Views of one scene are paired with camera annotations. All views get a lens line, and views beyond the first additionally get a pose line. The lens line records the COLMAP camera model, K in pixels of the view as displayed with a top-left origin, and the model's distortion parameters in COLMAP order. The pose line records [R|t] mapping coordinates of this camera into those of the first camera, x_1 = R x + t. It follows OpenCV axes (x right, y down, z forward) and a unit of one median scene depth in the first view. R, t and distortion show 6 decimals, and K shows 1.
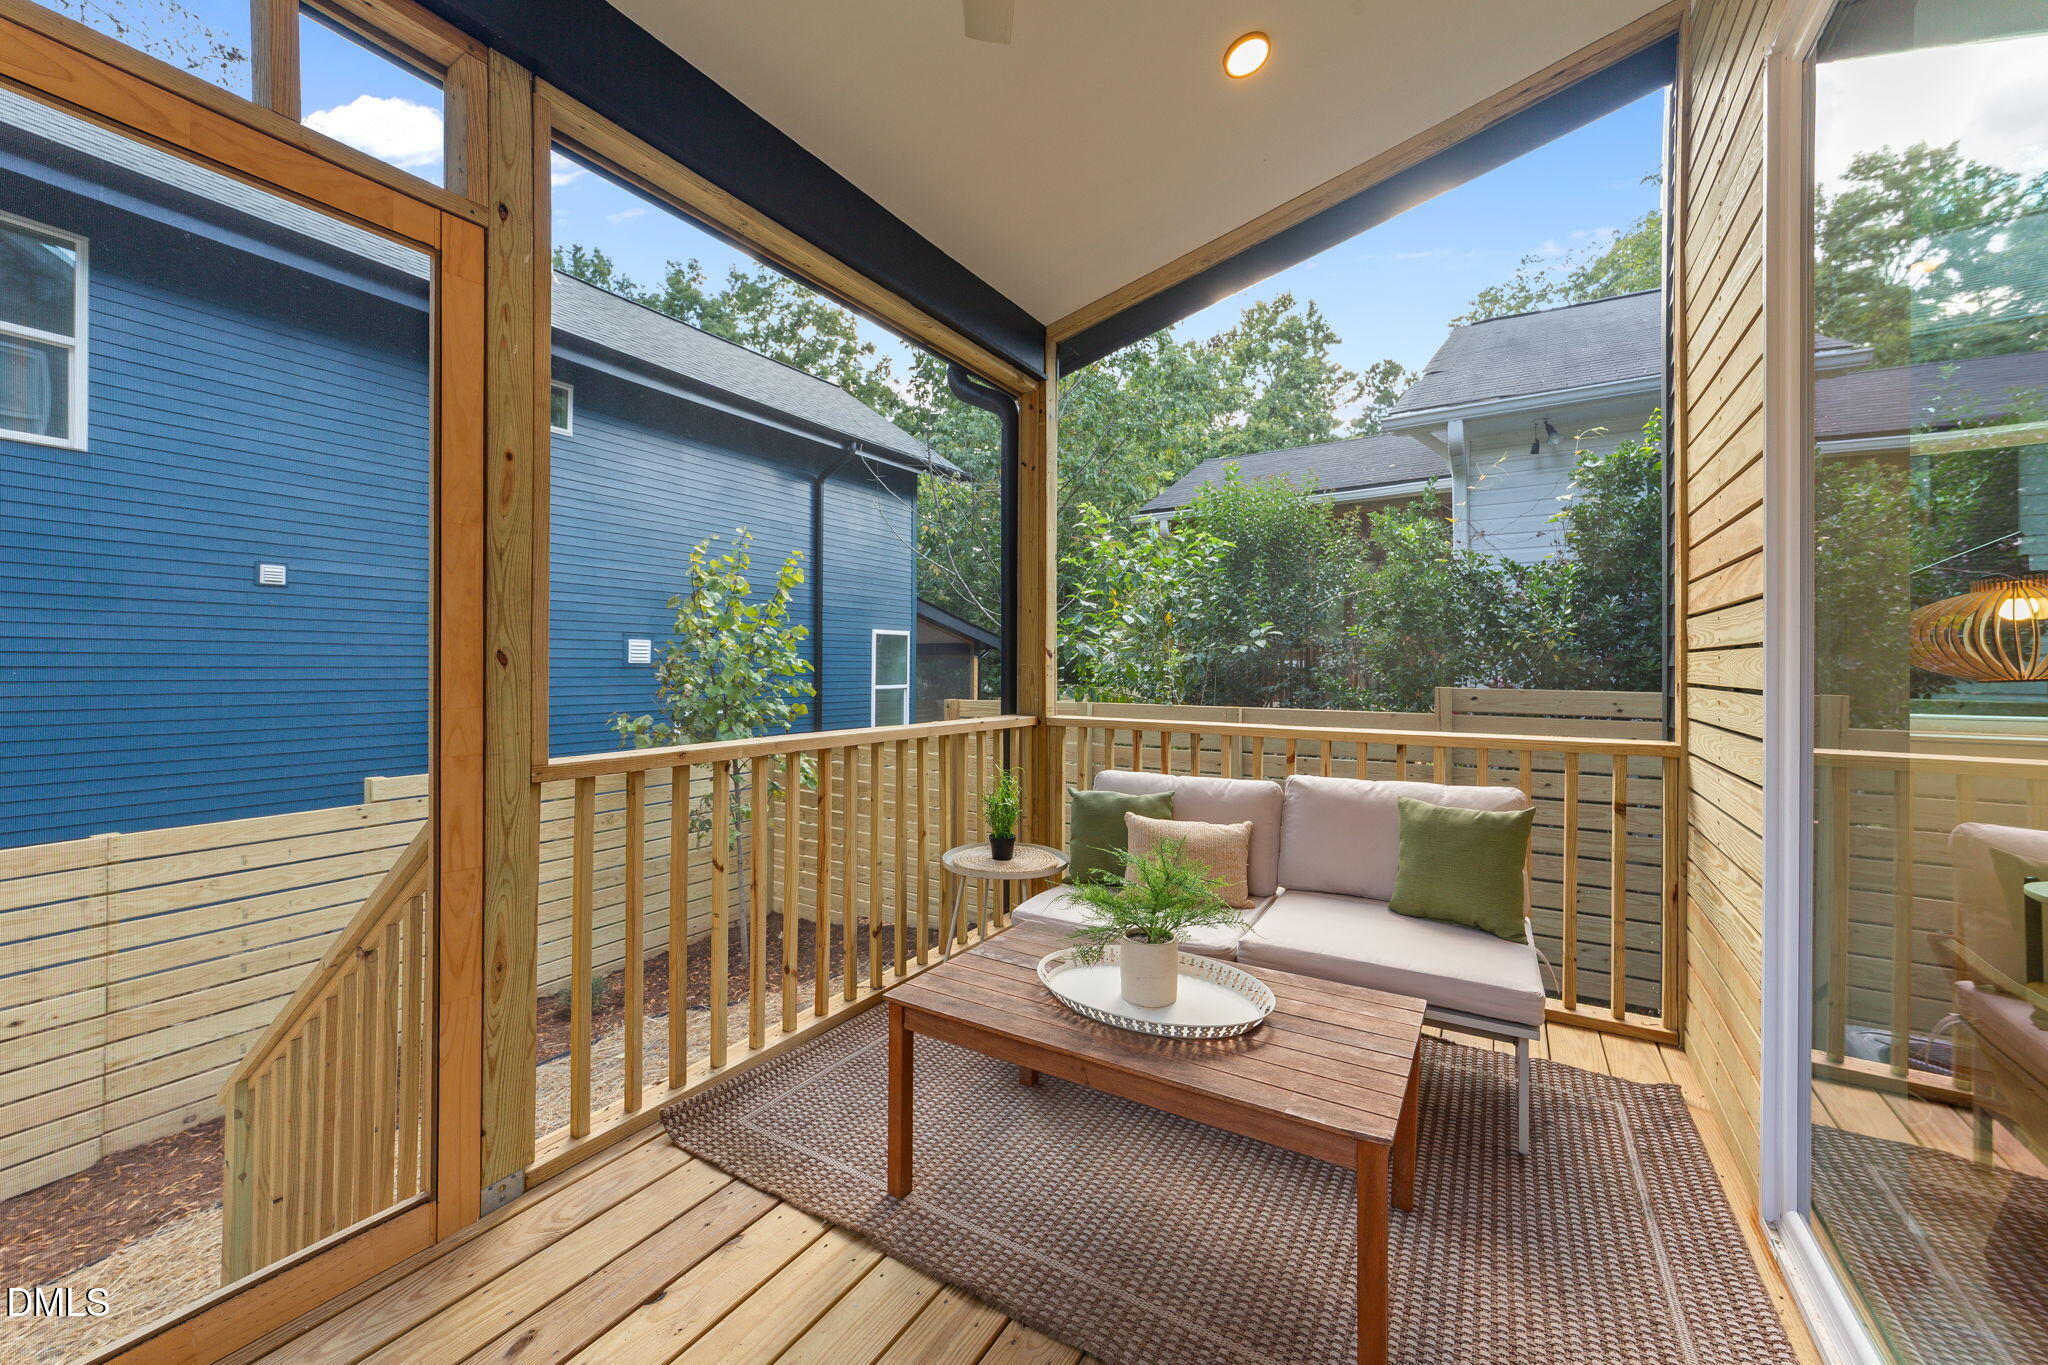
lens RADIAL K [[780.6, 0, 1041.9], [0, 780.6, 673.5], [0, 0, 1]] dist [-0.001848, -0.000031]
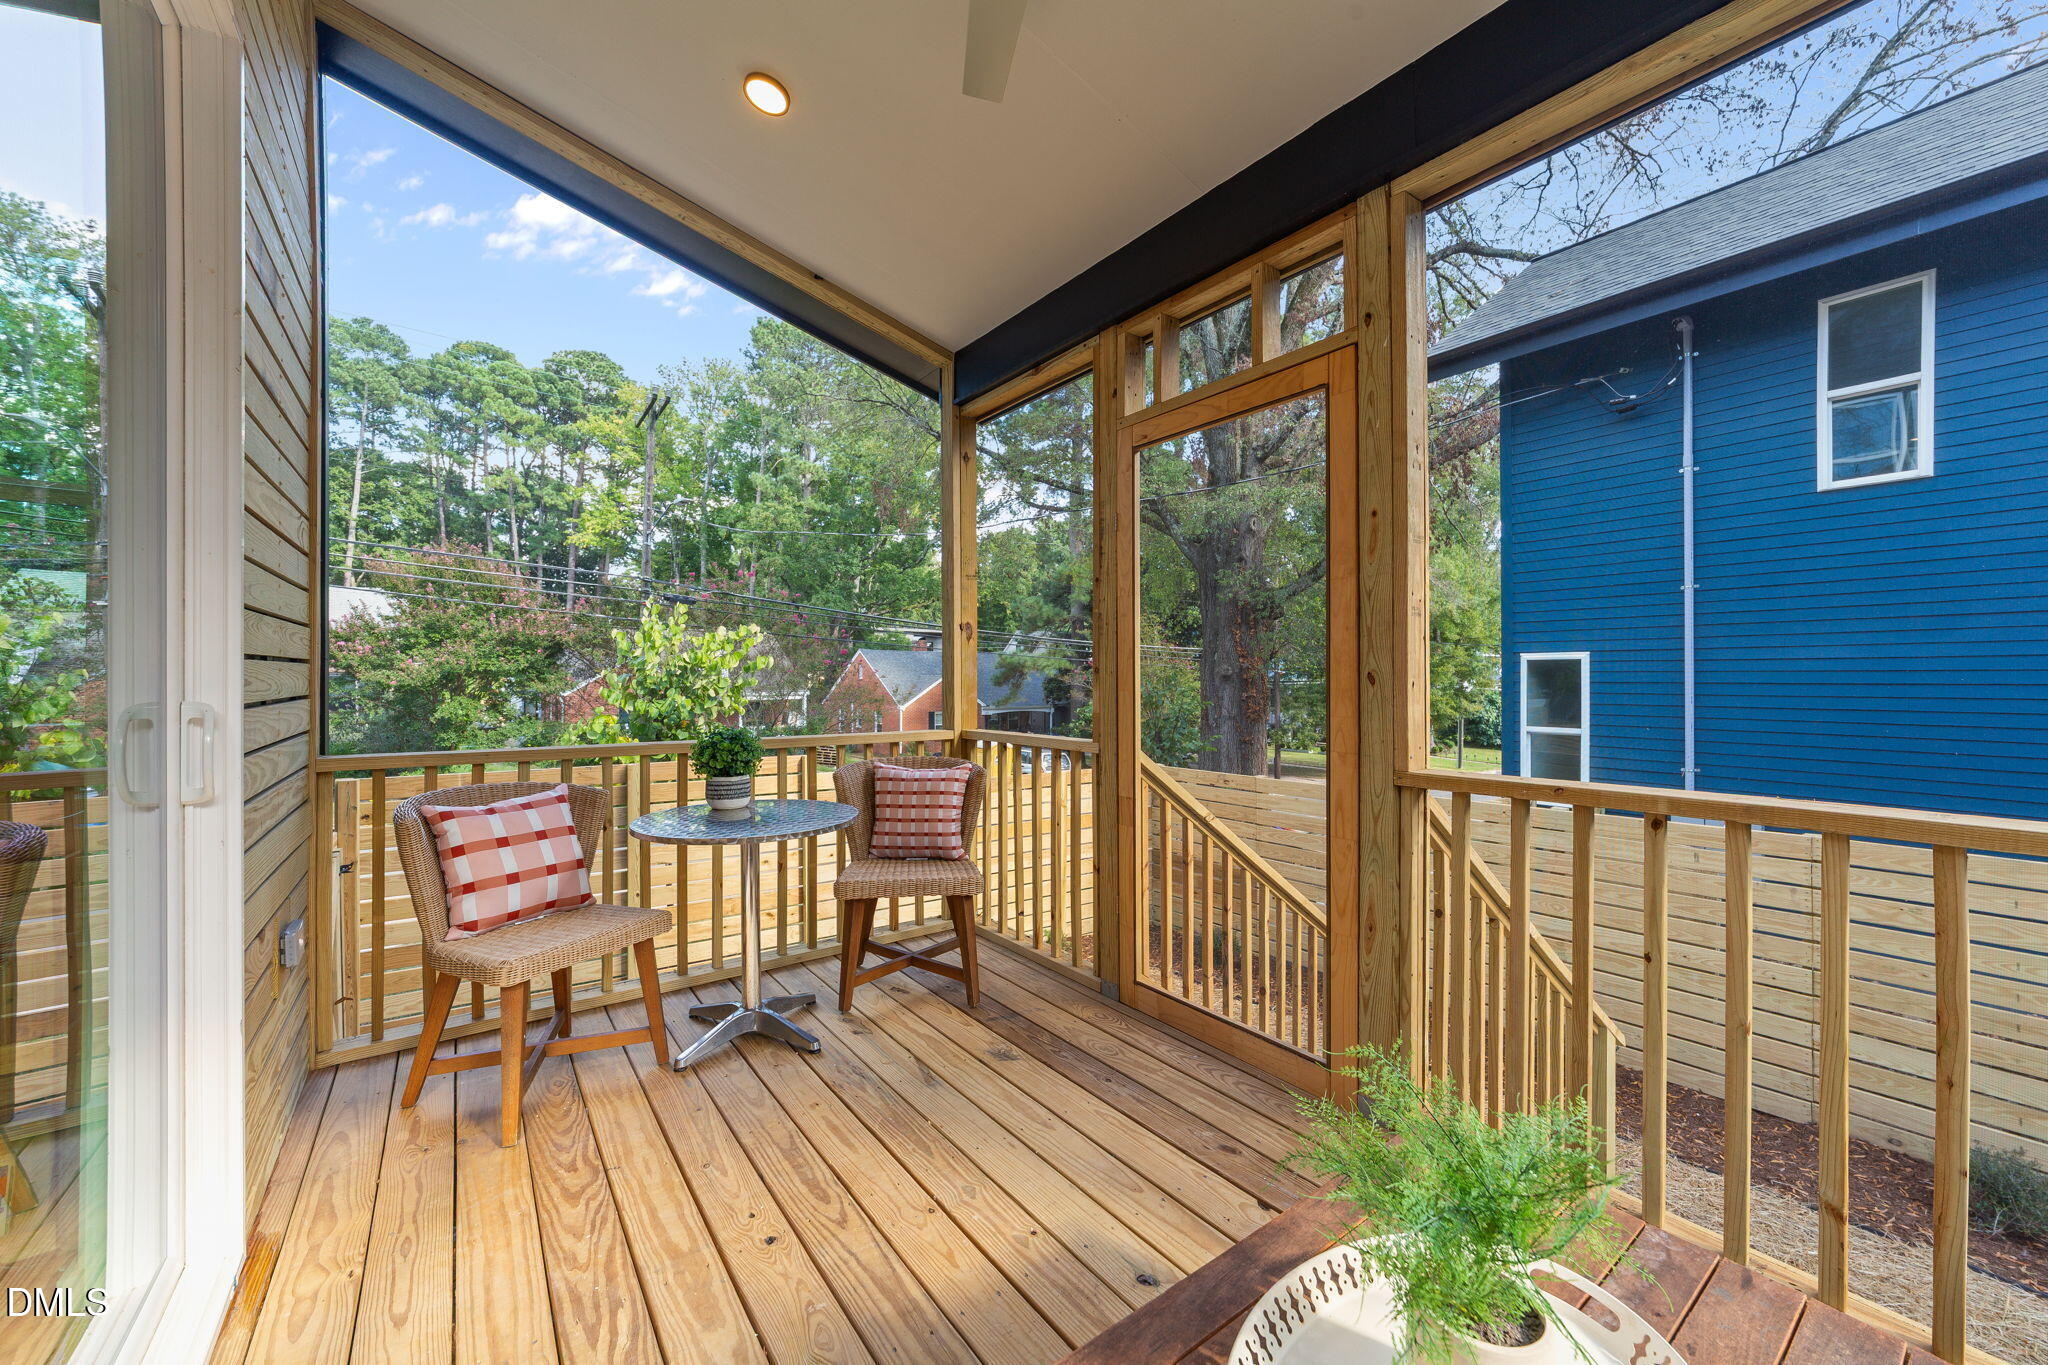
lens RADIAL K [[780.6, 0, 1041.3], [0, 780.6, 680.3], [0, 0, 1]] dist [-0.001848, -0.000031]
pose [[-0.376701, -0.001116, -0.926334, 0.652687], [-0.004800, 0.999988, 0.000748, -0.015435], [0.926323, 0.004729, -0.376702, 0.982862]]
